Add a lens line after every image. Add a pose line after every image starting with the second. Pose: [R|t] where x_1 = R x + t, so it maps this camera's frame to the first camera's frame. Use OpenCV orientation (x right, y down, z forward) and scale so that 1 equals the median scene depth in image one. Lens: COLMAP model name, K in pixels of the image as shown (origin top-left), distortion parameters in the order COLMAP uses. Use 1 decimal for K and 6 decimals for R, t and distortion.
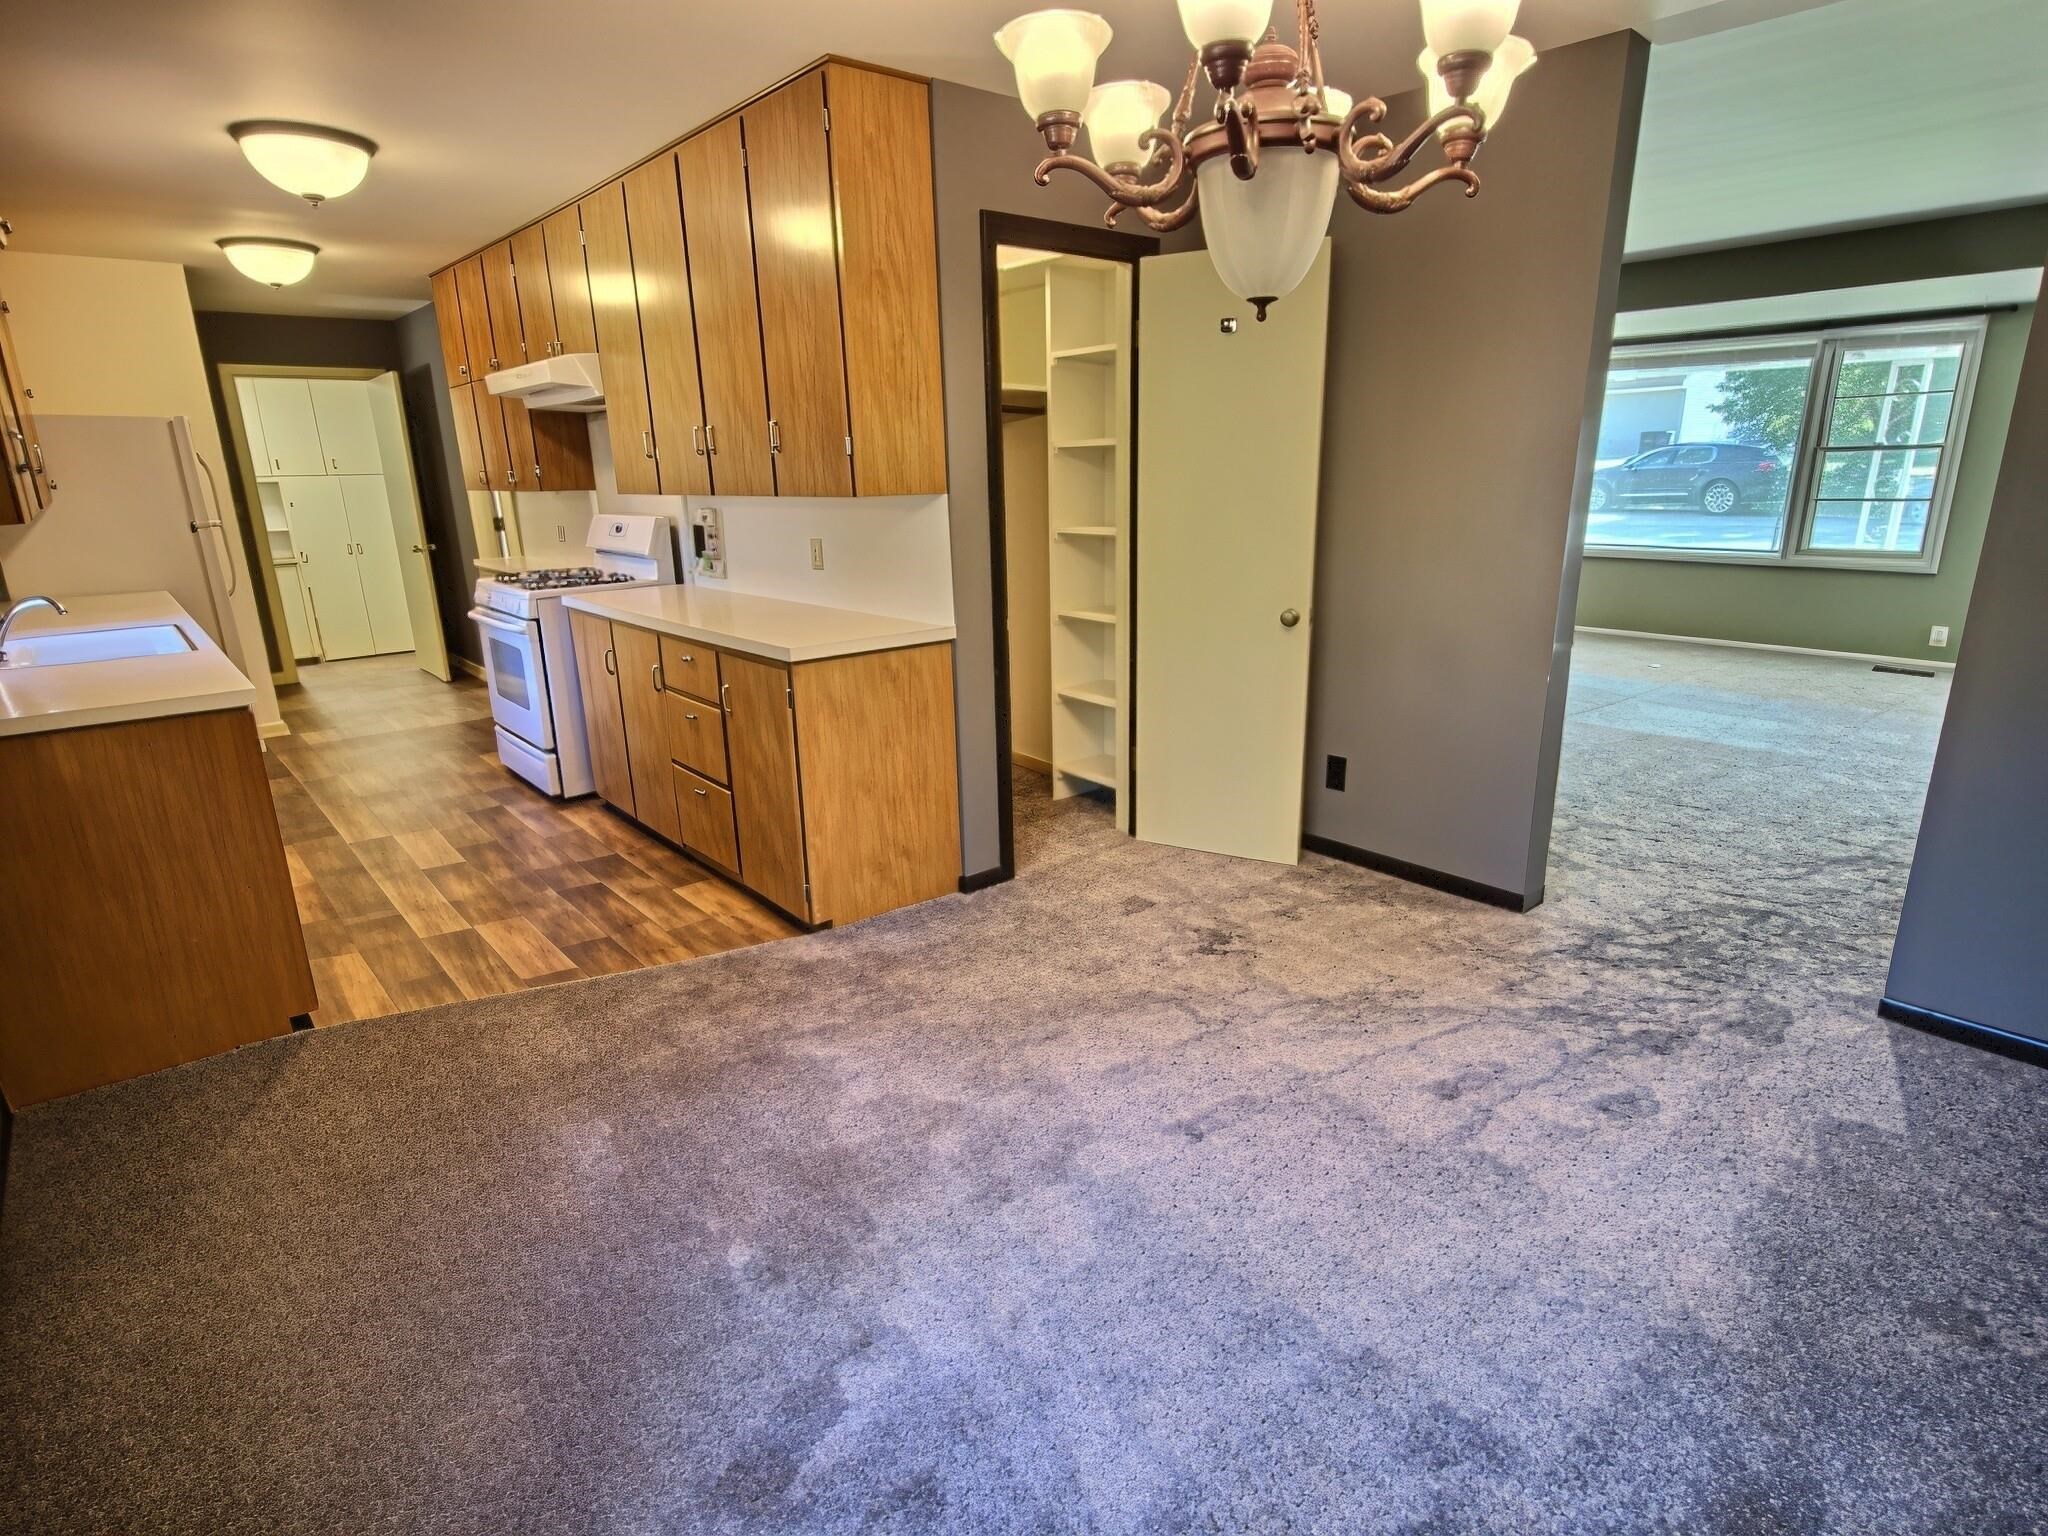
lens RADIAL K [[1085.2, 0, 1018.8], [0, 1085.2, 771.3], [0, 0, 1]] dist [-0.002214, 0.000073]
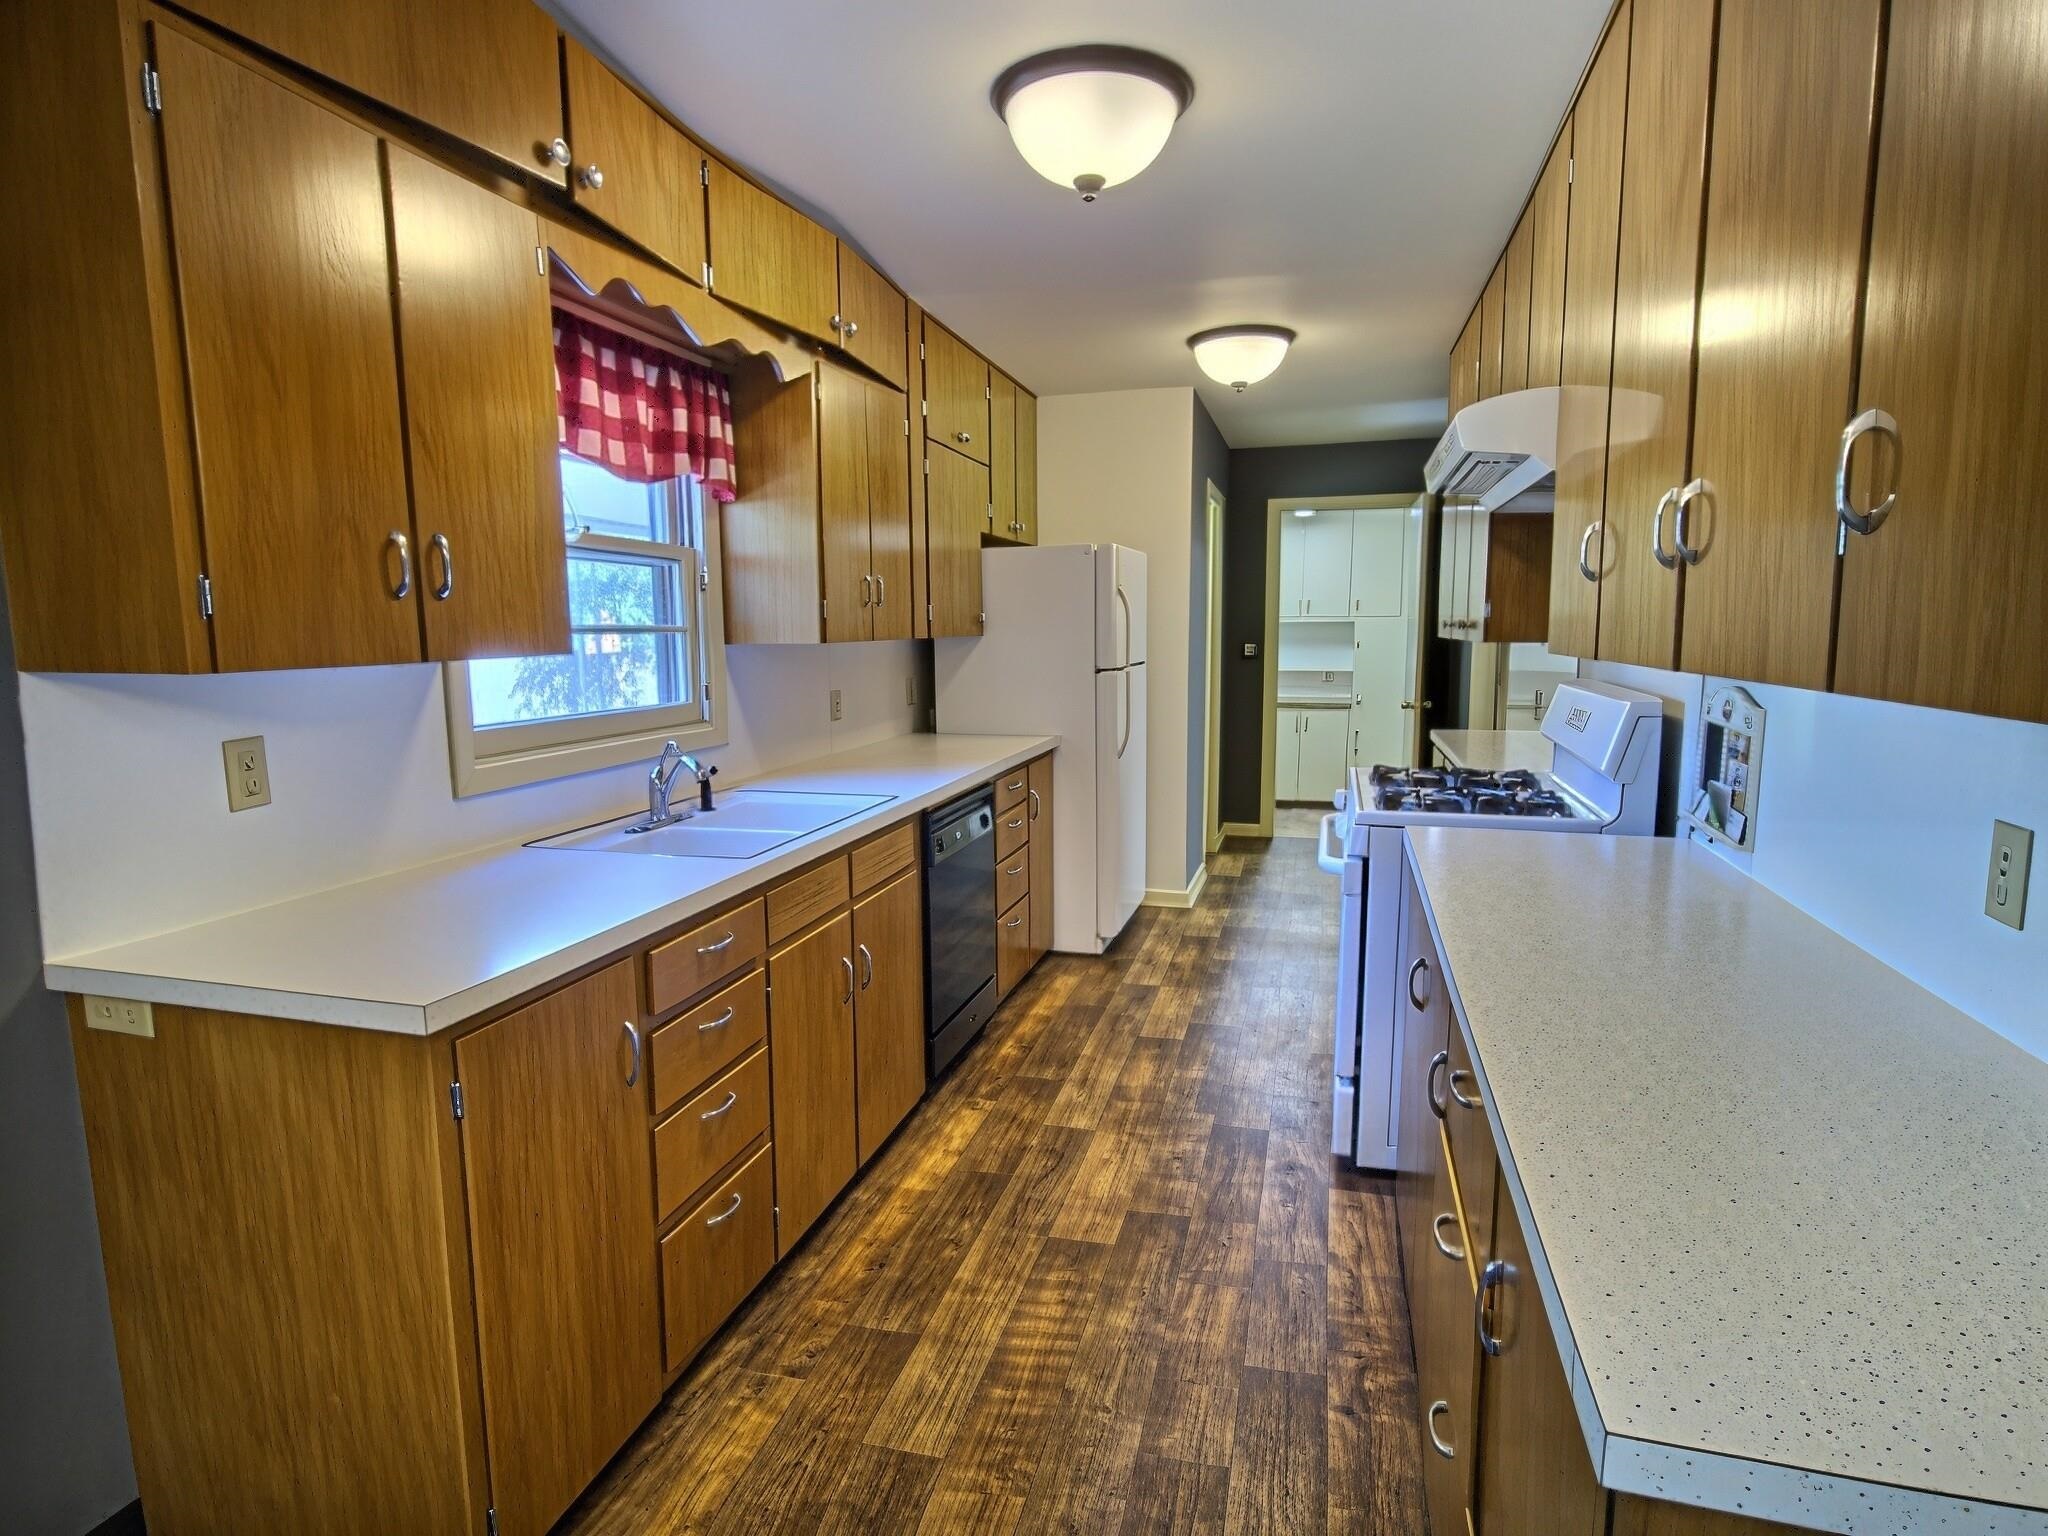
lens RADIAL K [[1085.2, 0, 1018.8], [0, 1085.2, 771.3], [0, 0, 1]] dist [-0.002214, 0.000073]
pose [[0.568114, 0.133756, -0.812007, -0.112797], [-0.239555, 0.970852, -0.007682, -0.176090], [0.787312, 0.198885, 0.583597, 0.660157]]
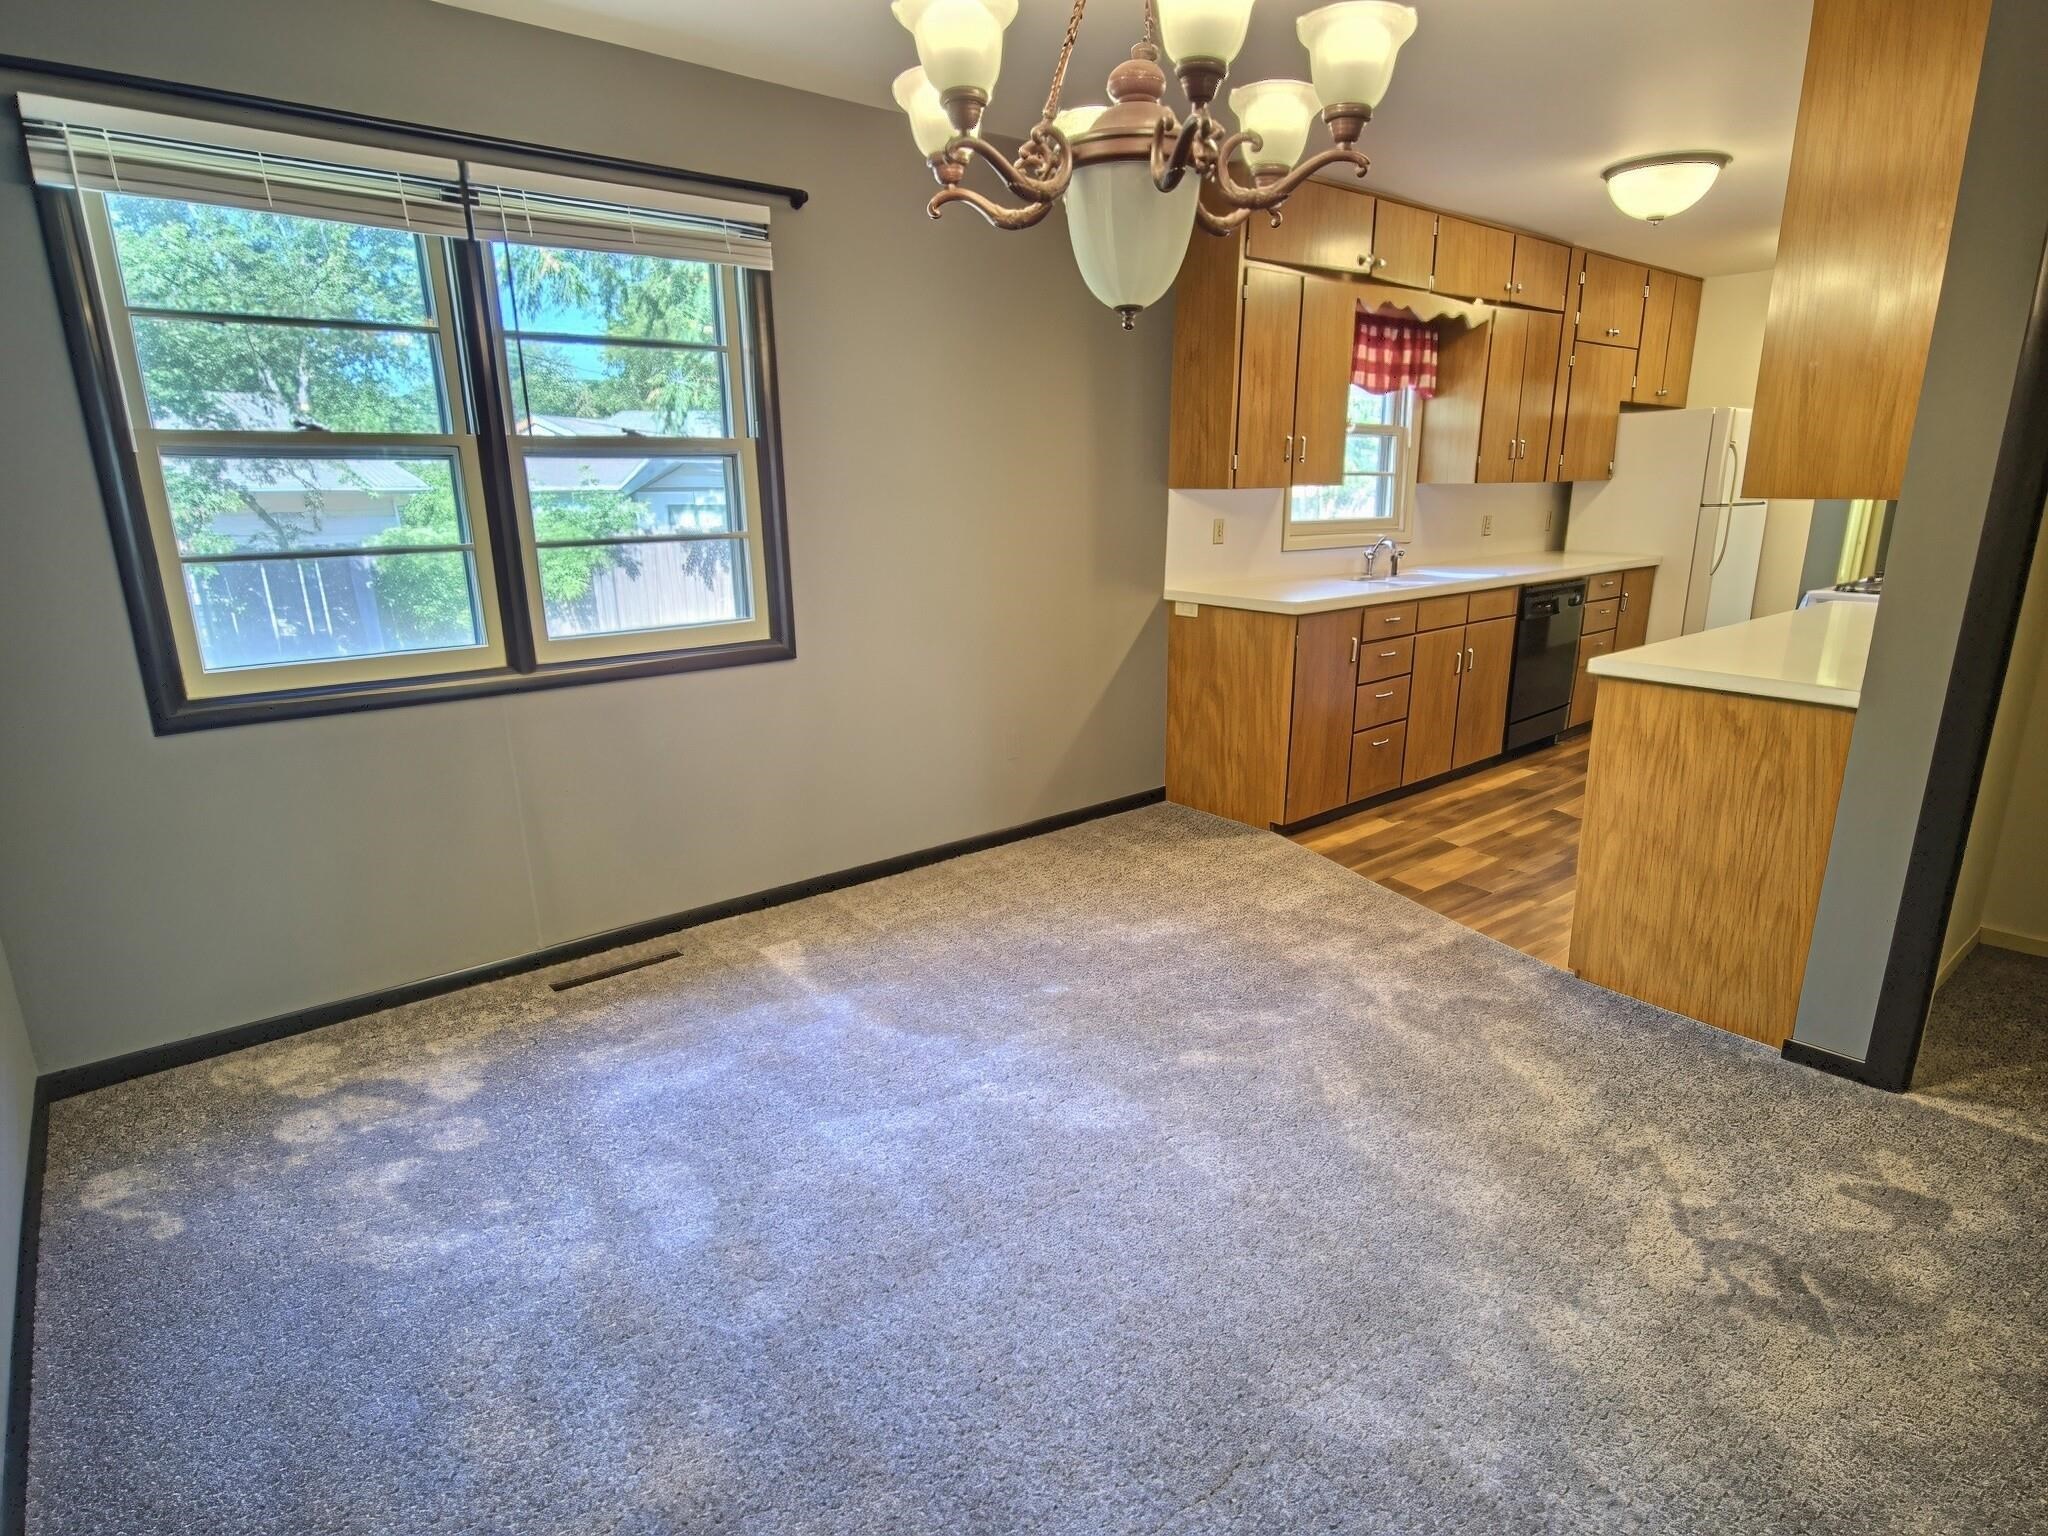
lens RADIAL K [[1085.2, 0, 1018.8], [0, 1085.2, 771.3], [0, 0, 1]] dist [-0.002214, 0.000073]
pose [[-0.005182, 0.289429, -0.957185, 0.597274], [-0.273575, 0.920271, 0.279748, -0.127101], [0.961837, 0.263311, 0.074412, 0.423341]]
